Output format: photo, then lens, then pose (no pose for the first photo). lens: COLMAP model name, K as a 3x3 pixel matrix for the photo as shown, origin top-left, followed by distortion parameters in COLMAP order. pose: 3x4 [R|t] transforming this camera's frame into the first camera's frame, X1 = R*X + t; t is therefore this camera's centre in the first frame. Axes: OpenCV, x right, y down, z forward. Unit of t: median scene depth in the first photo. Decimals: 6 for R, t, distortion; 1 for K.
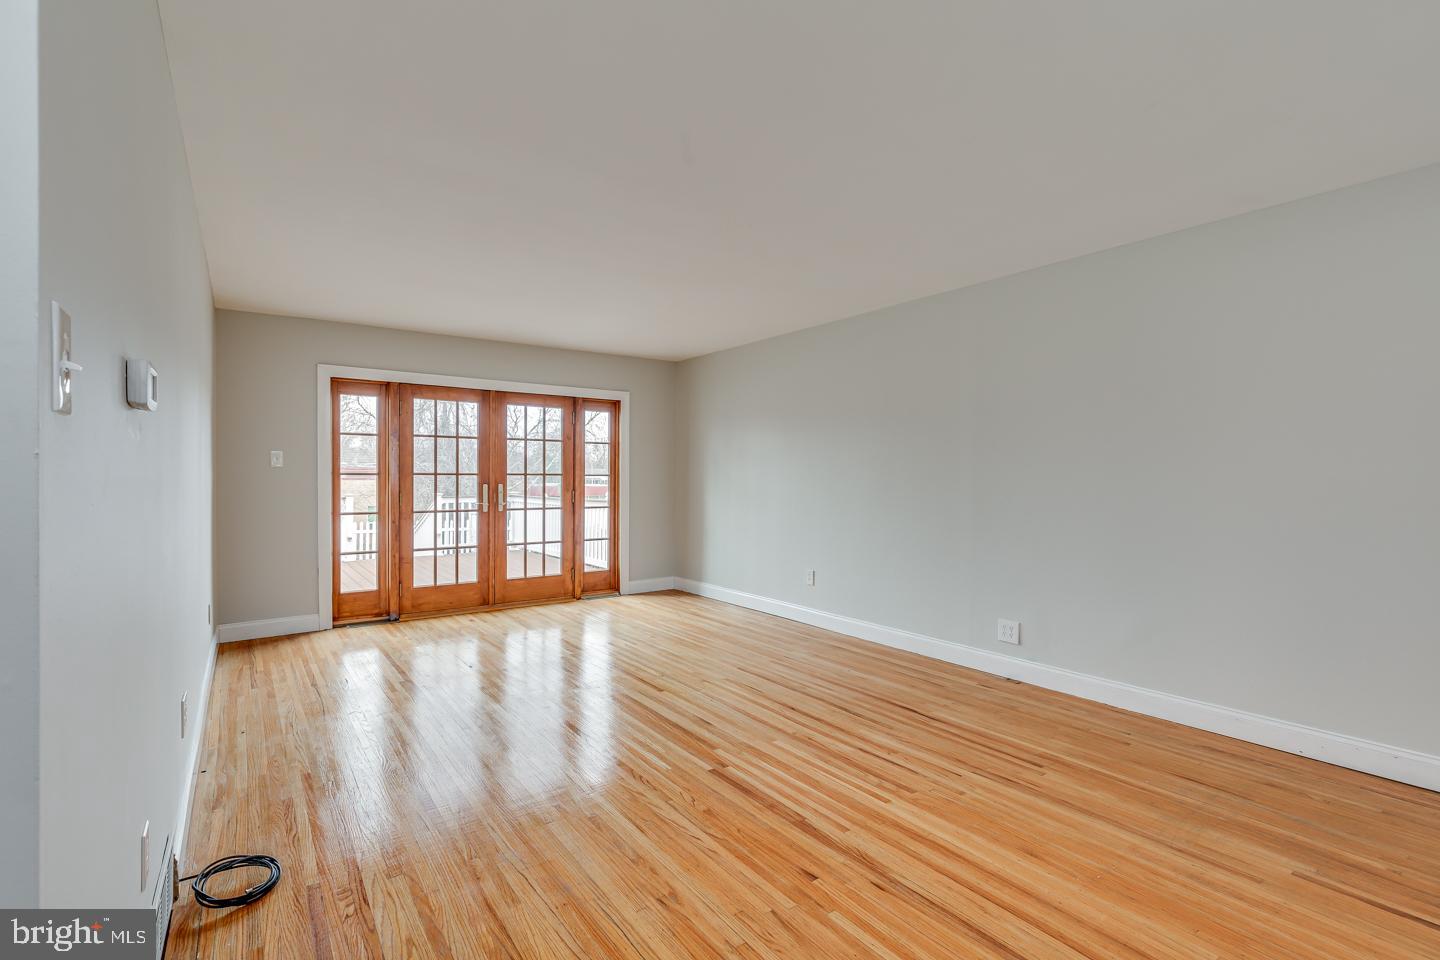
lens RADIAL K [[645.4, 0, 726.4], [0, 645.4, 484.5], [0, 0, 1]] dist [0.007090, -0.002062]
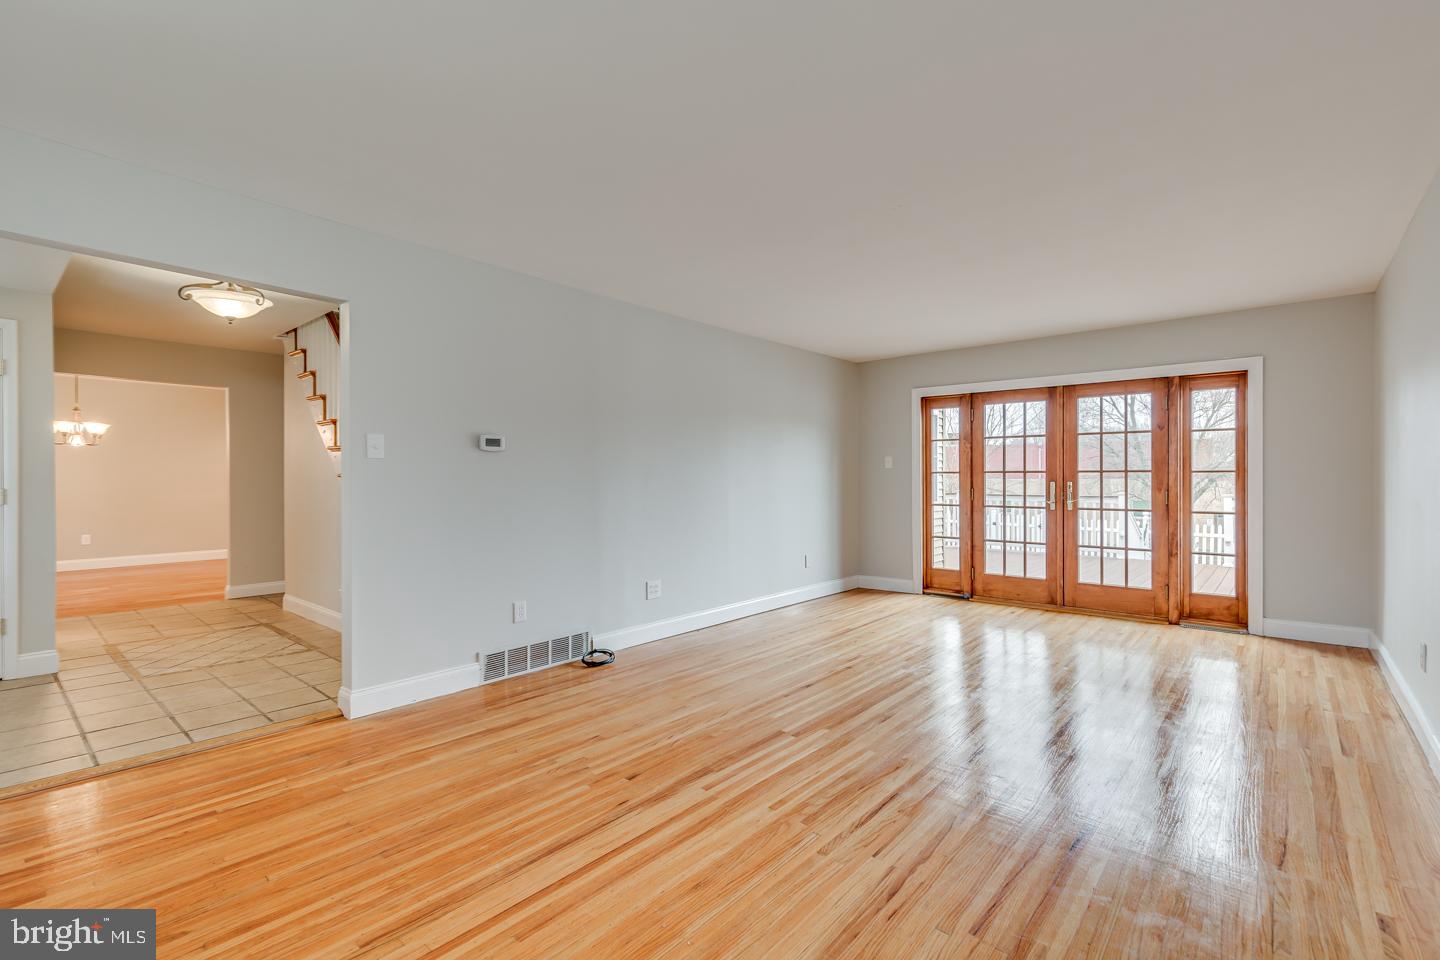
lens RADIAL K [[645.4, 0, 731.0], [0, 645.4, 476.0], [0, 0, 1]] dist [0.007090, -0.002062]
pose [[0.247277, -0.005093, -0.968931, 0.479334], [-0.008364, 0.999938, -0.007391, 0.002087], [0.968909, 0.009932, 0.247219, 0.287427]]
